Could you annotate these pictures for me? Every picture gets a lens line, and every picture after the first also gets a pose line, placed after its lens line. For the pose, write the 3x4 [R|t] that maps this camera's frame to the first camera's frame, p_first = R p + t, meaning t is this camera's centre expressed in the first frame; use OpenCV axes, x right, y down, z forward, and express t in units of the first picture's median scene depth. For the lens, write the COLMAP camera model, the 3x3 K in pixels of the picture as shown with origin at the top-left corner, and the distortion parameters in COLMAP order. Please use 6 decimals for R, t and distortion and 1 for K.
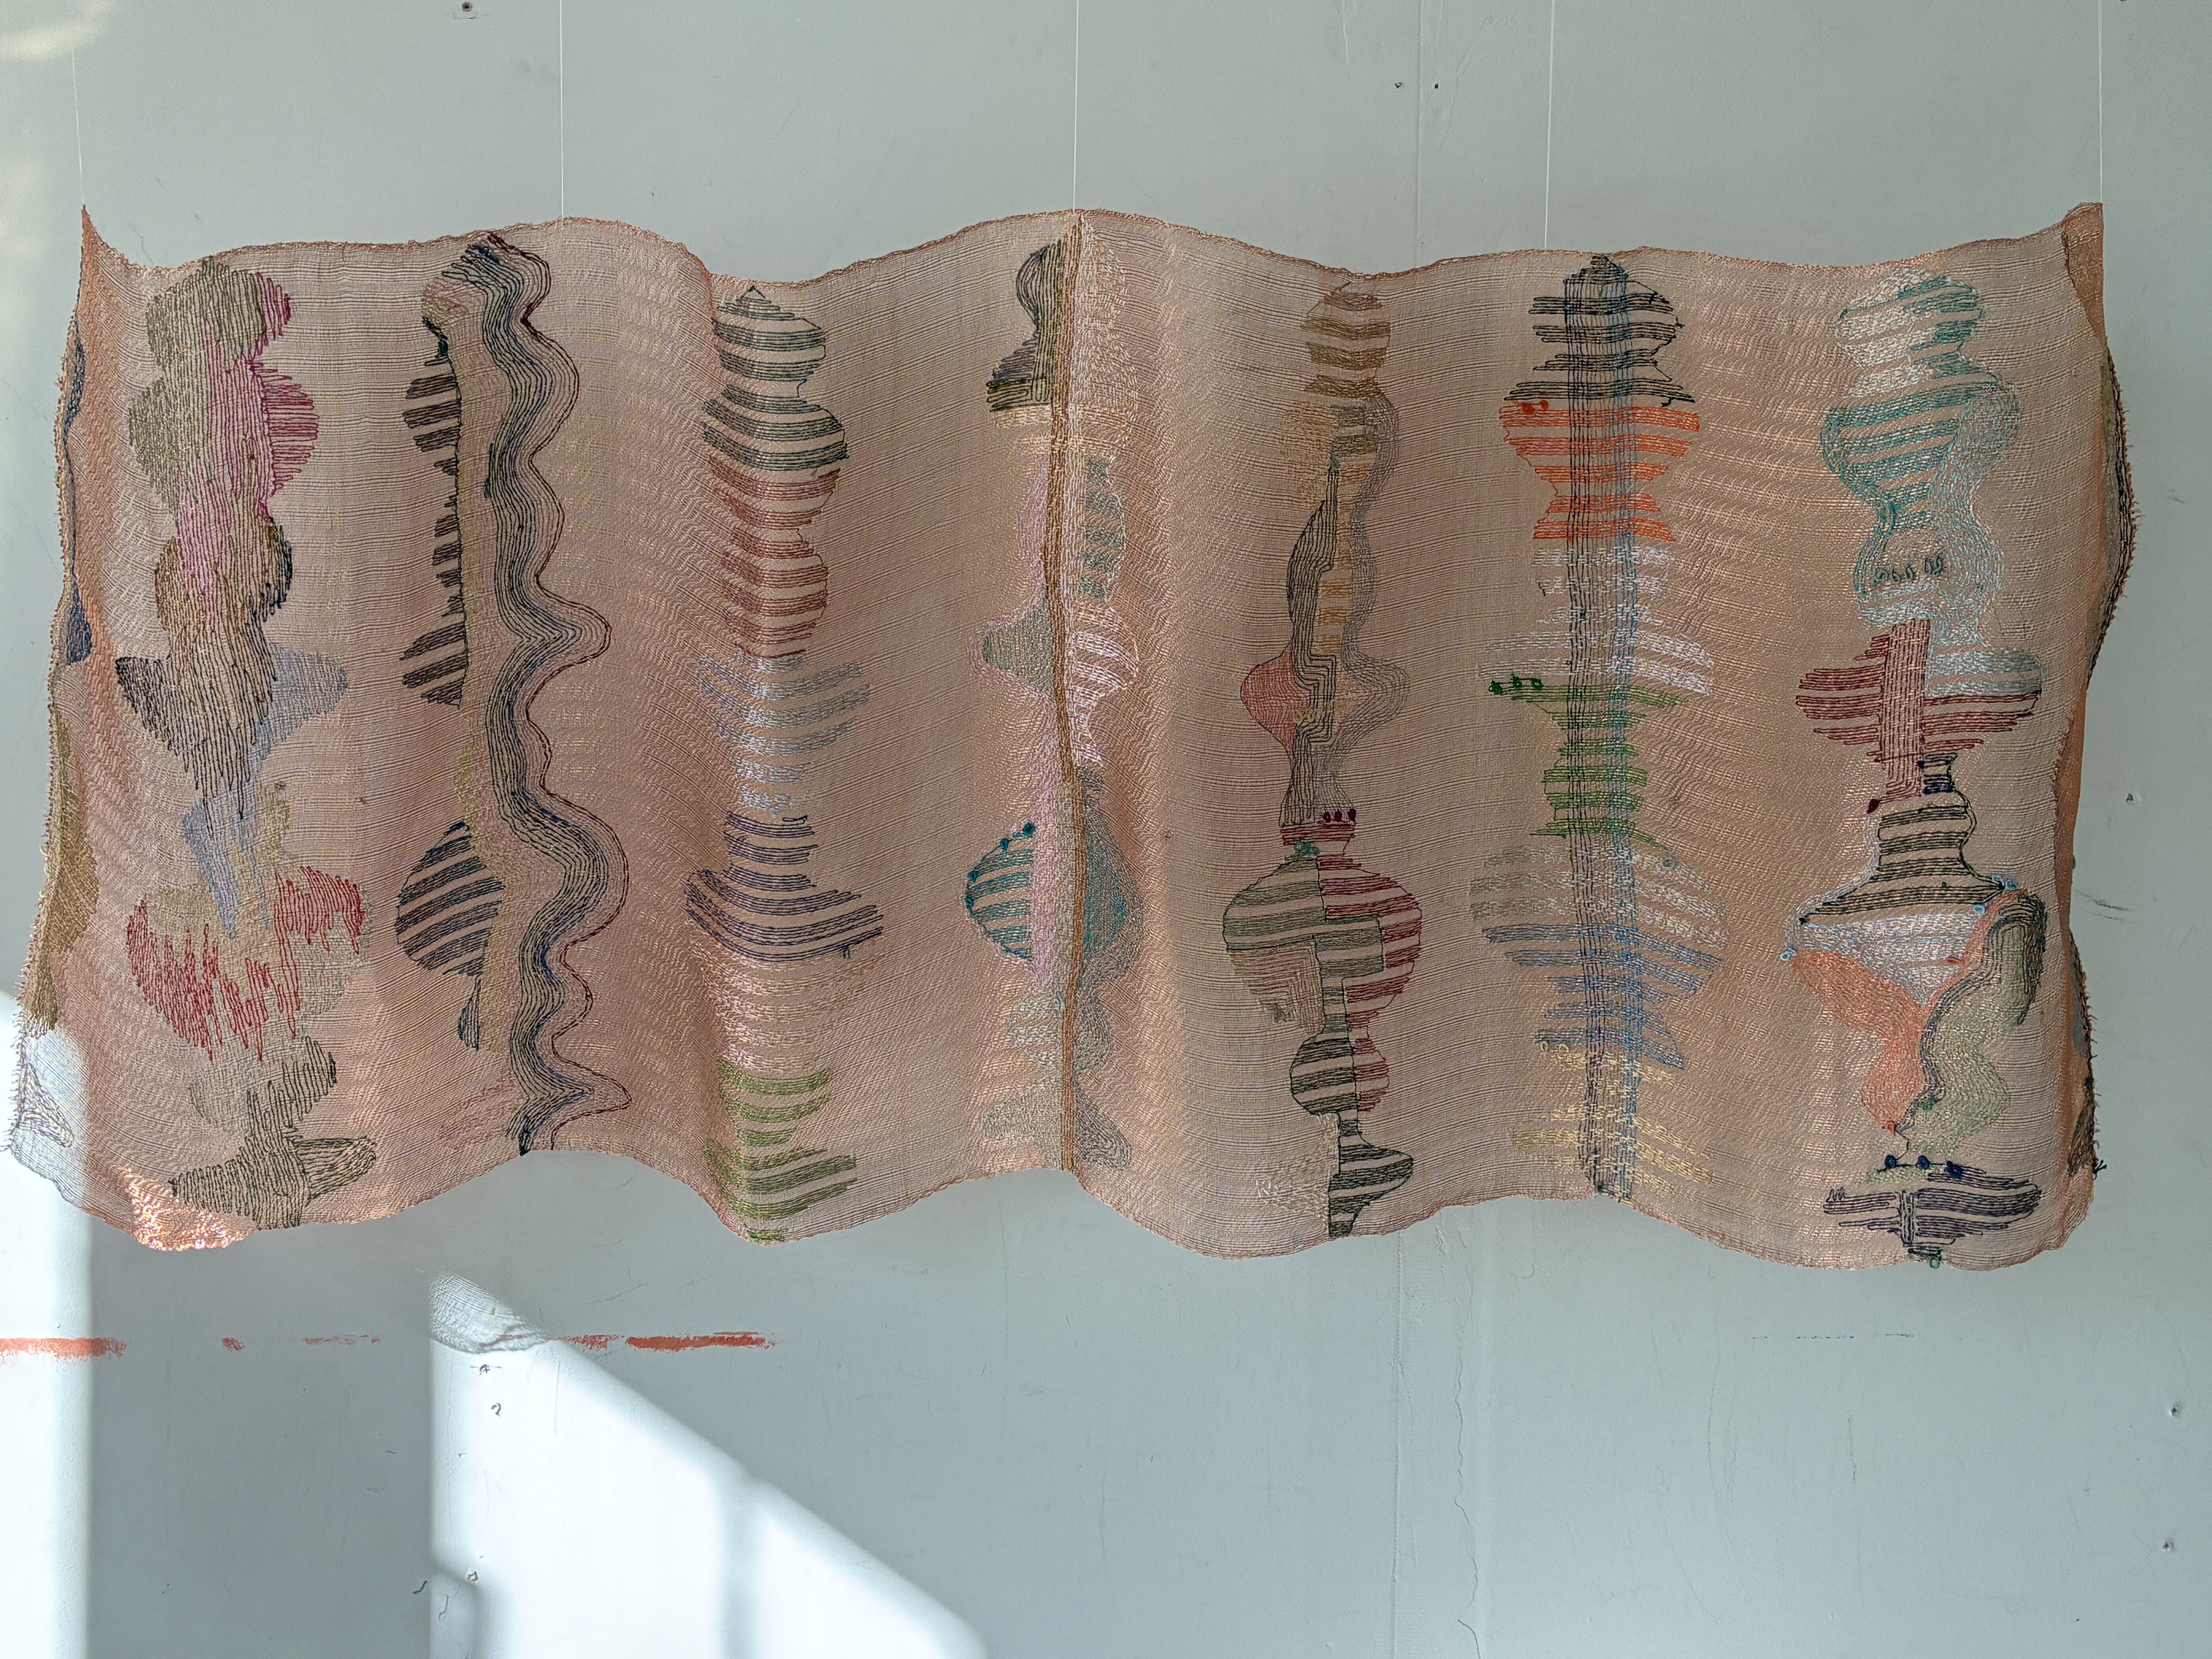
lens RADIAL K [[2443.8, 0, 1103.1], [0, 2443.8, 831.2], [0, 0, 1]] dist [0.009646, 0.000000]
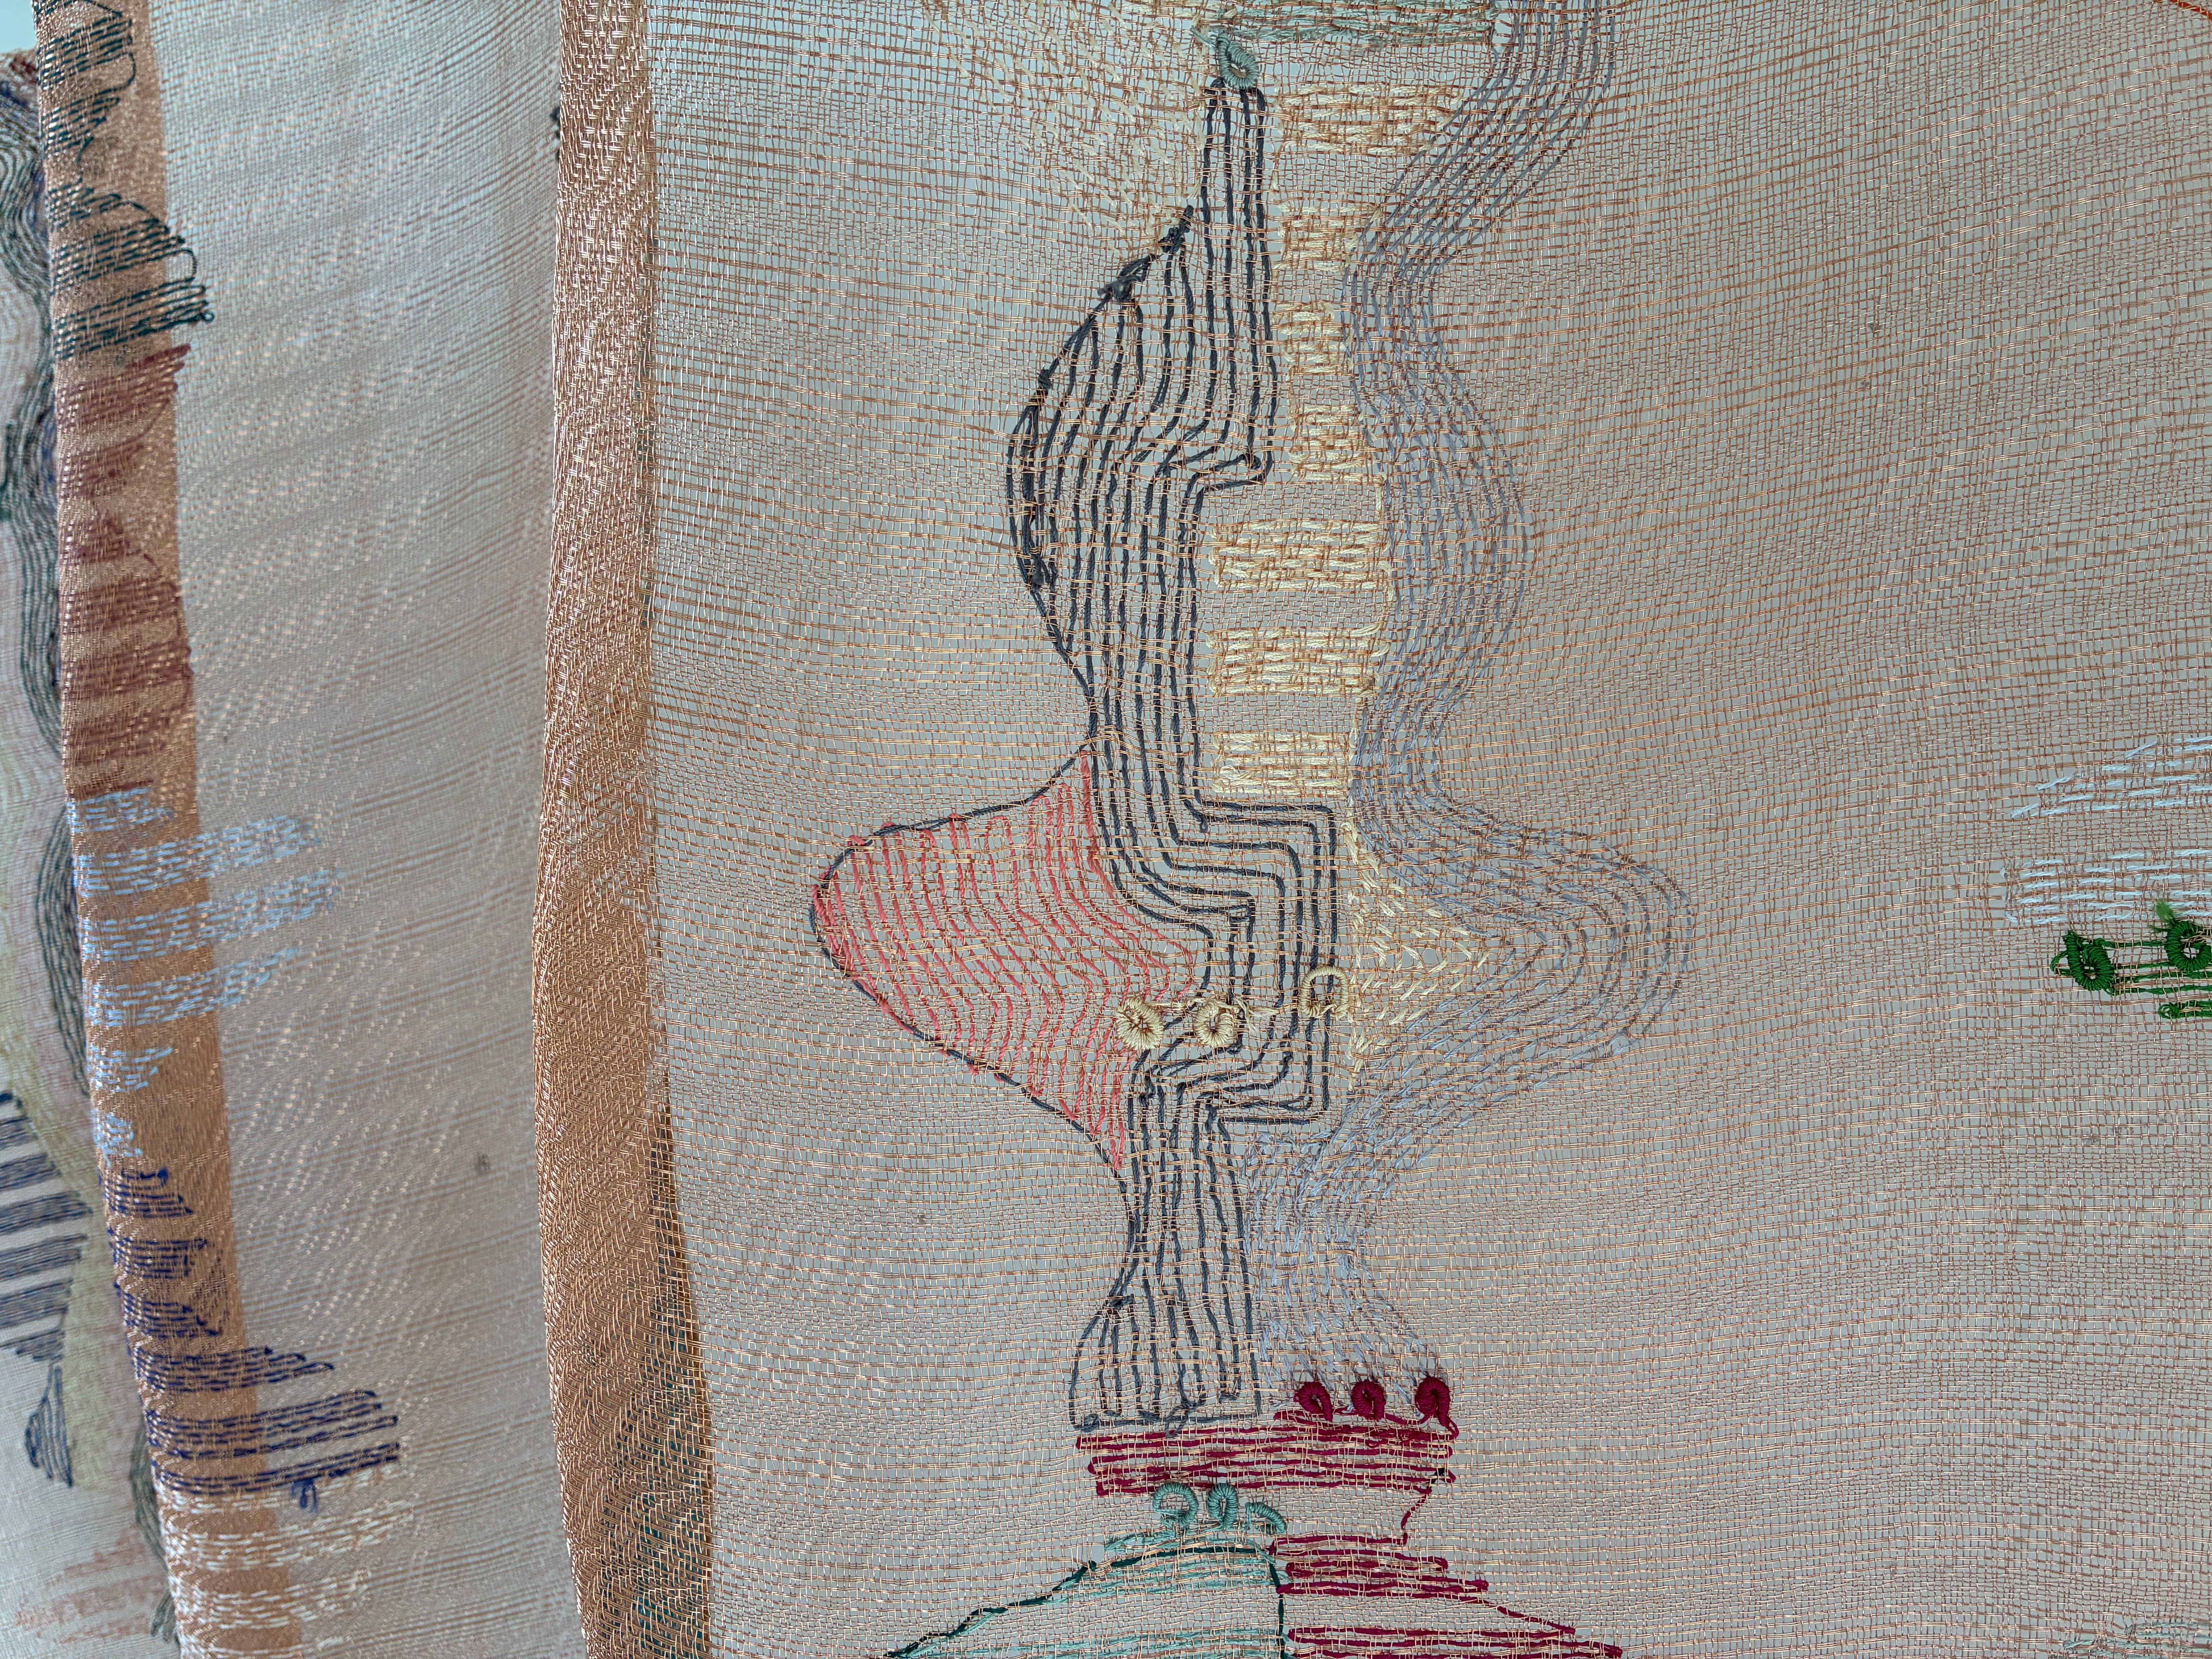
lens RADIAL K [[1698.8, 0, 1110.1], [0, 1698.8, 809.3], [0, 0, 1]] dist [0.004815, -0.003705]
pose [[0.833179, 0.007096, -0.552959, 0.177011], [-0.068721, 0.993496, -0.090796, -0.052438], [0.548718, 0.113649, 0.828247, 0.820085]]
